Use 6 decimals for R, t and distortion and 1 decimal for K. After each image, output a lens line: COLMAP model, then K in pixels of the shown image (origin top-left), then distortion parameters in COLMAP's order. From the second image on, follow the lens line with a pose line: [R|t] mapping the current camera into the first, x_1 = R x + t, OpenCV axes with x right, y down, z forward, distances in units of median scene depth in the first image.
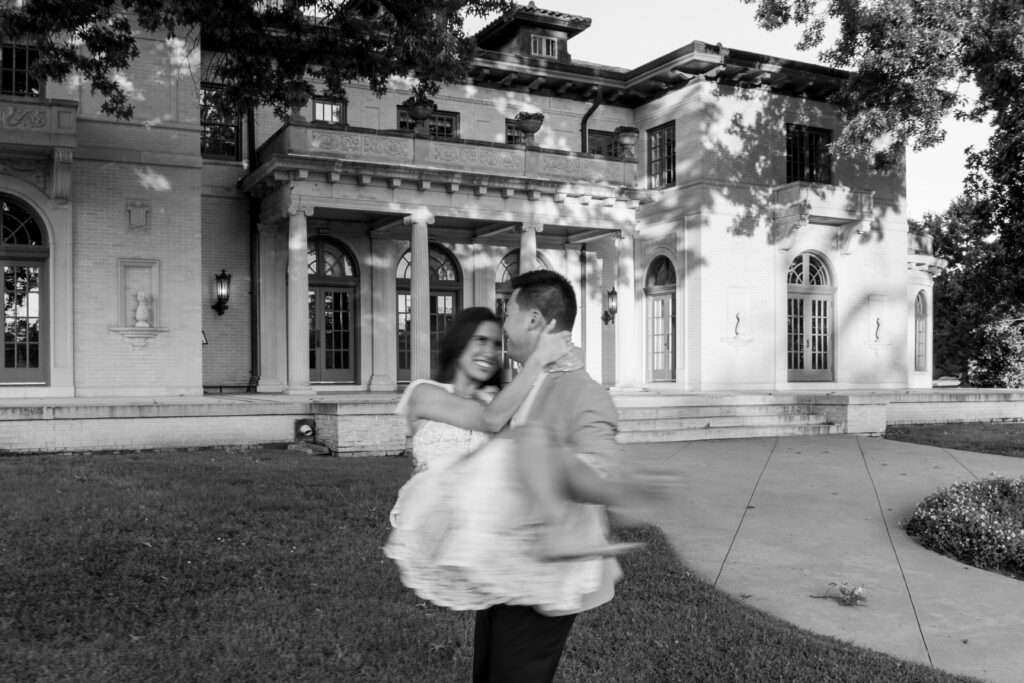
lens RADIAL K [[968.4, 0, 491.1], [0, 968.4, 391.9], [0, 0, 1]] dist [-0.077106, -0.017714]
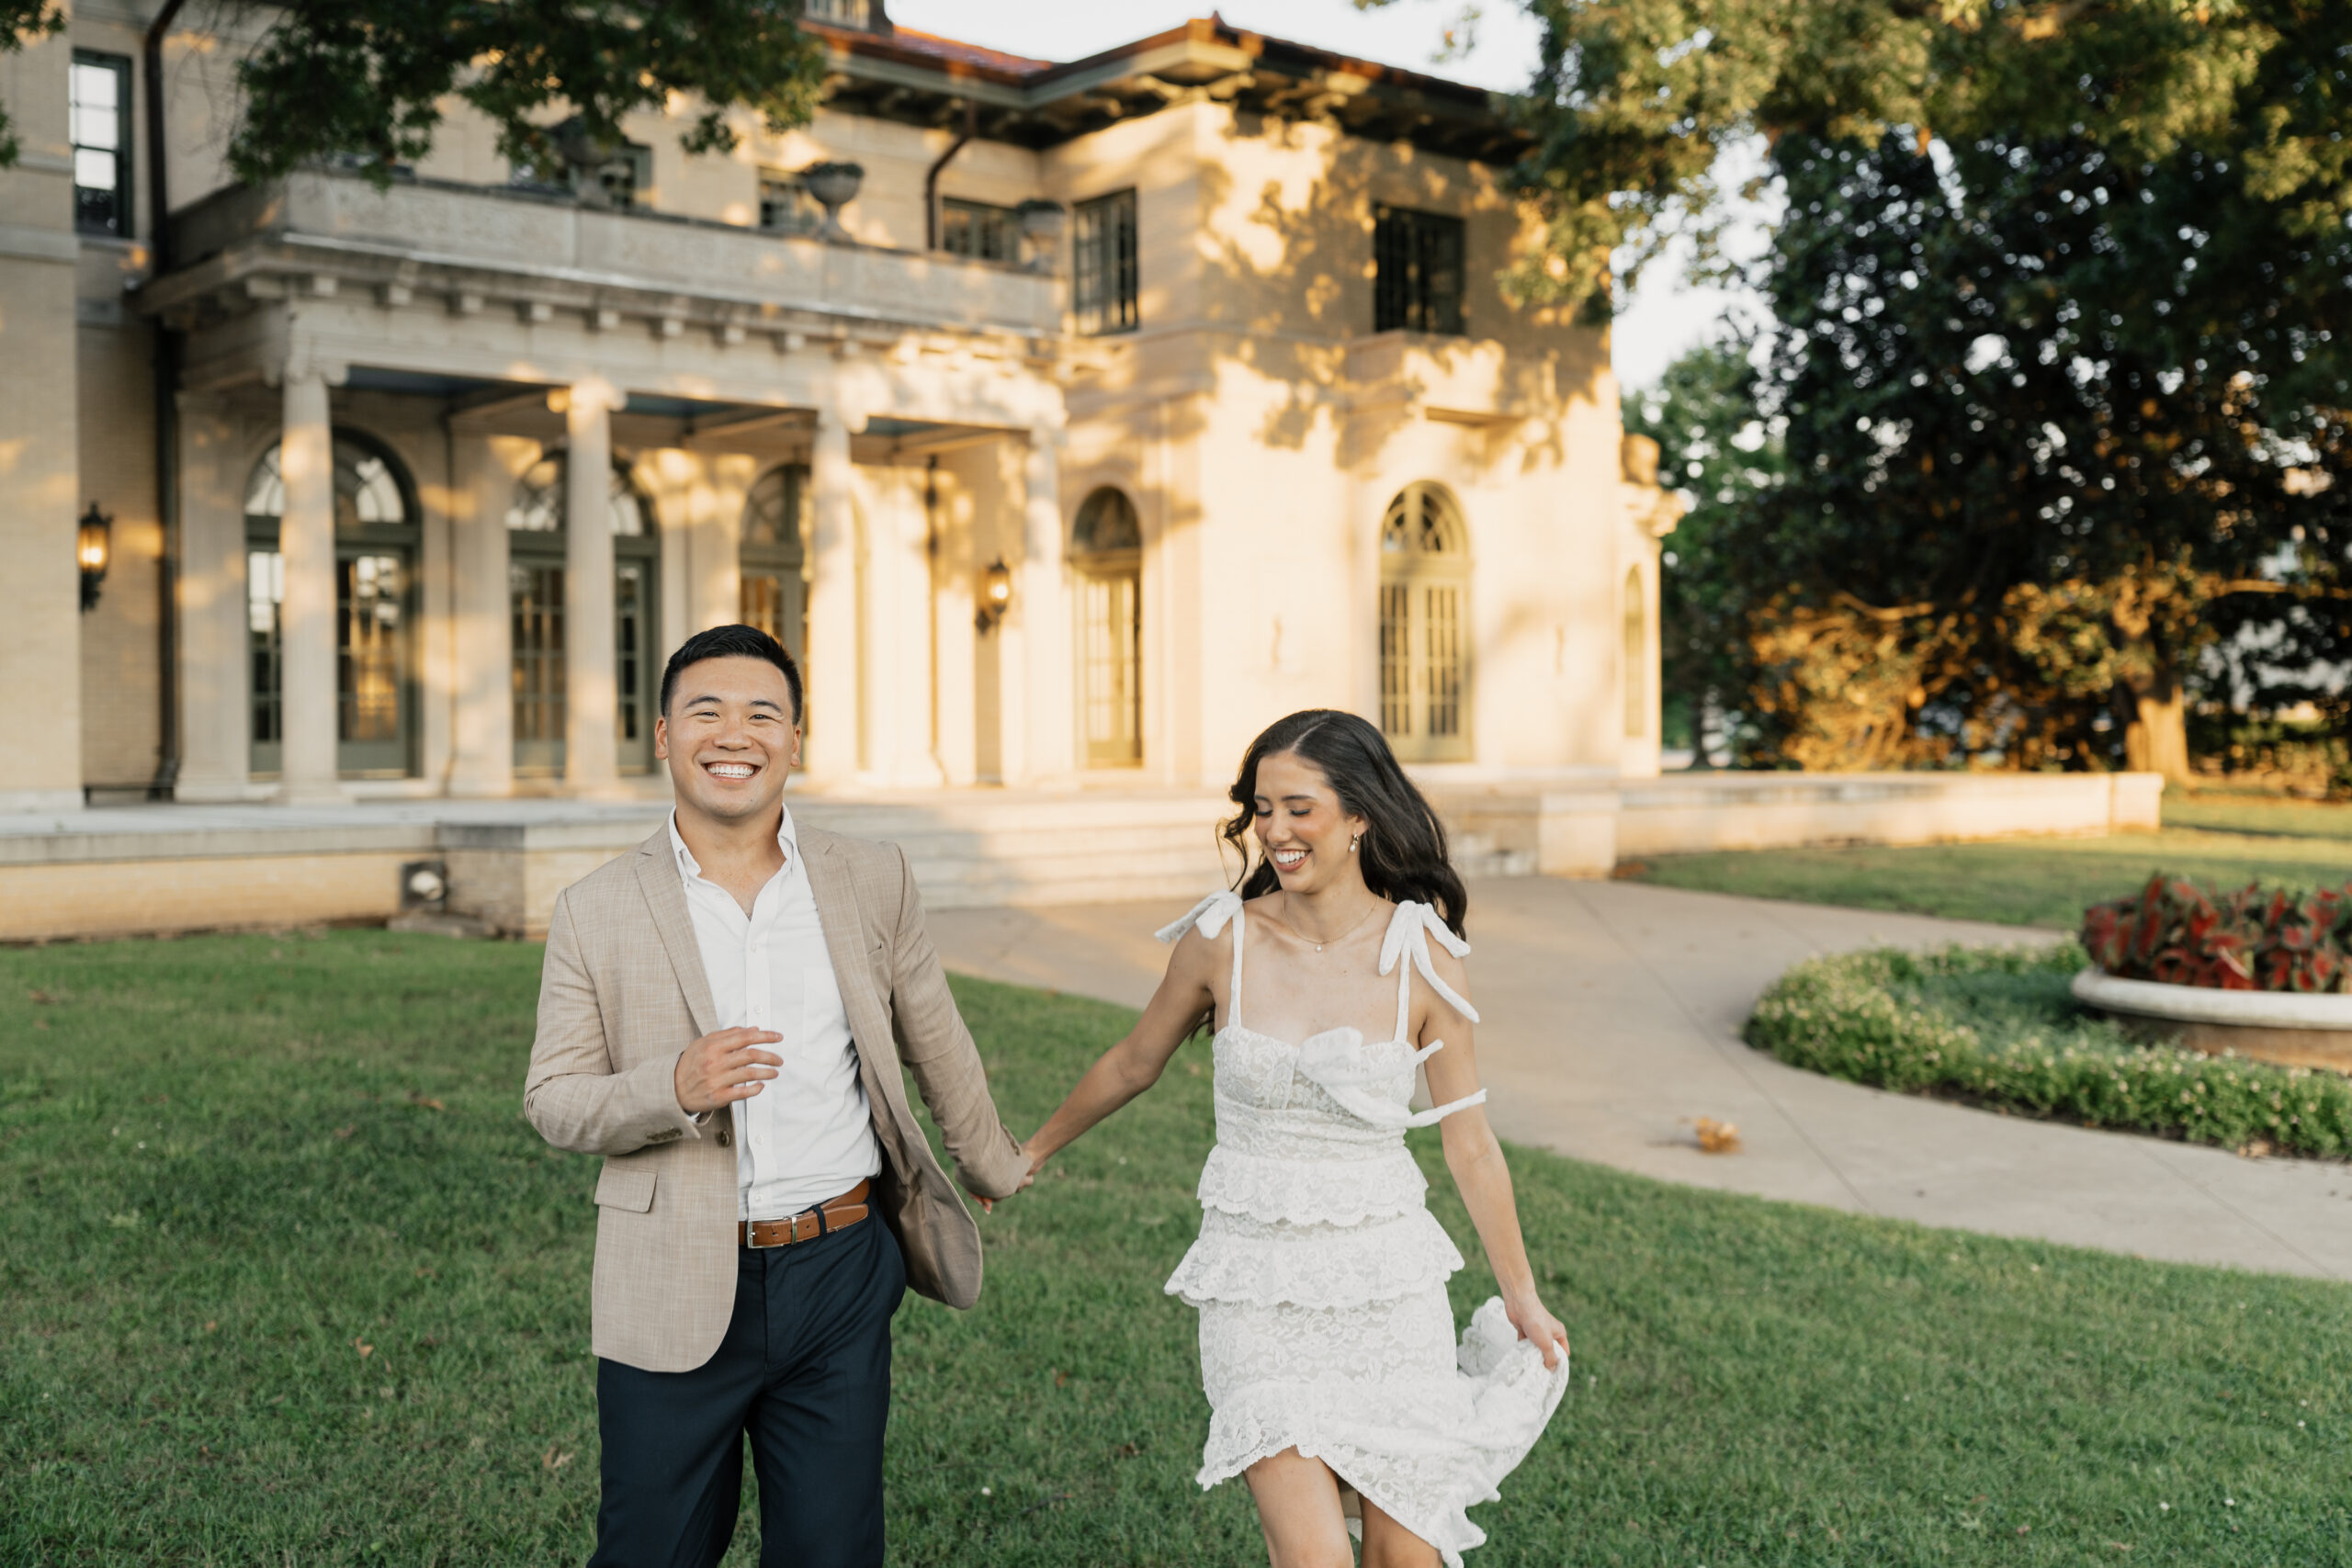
lens RADIAL K [[2348.4, 0, 1176.0], [0, 2348.4, 784.0], [0, 0, 1]] dist [0.007158, -0.020448]
pose [[0.968121, -0.009080, 0.250318, -0.073308], [0.009089, 0.999958, 0.001120, -0.003098], [-0.250318, 0.001190, 0.968163, -0.079196]]
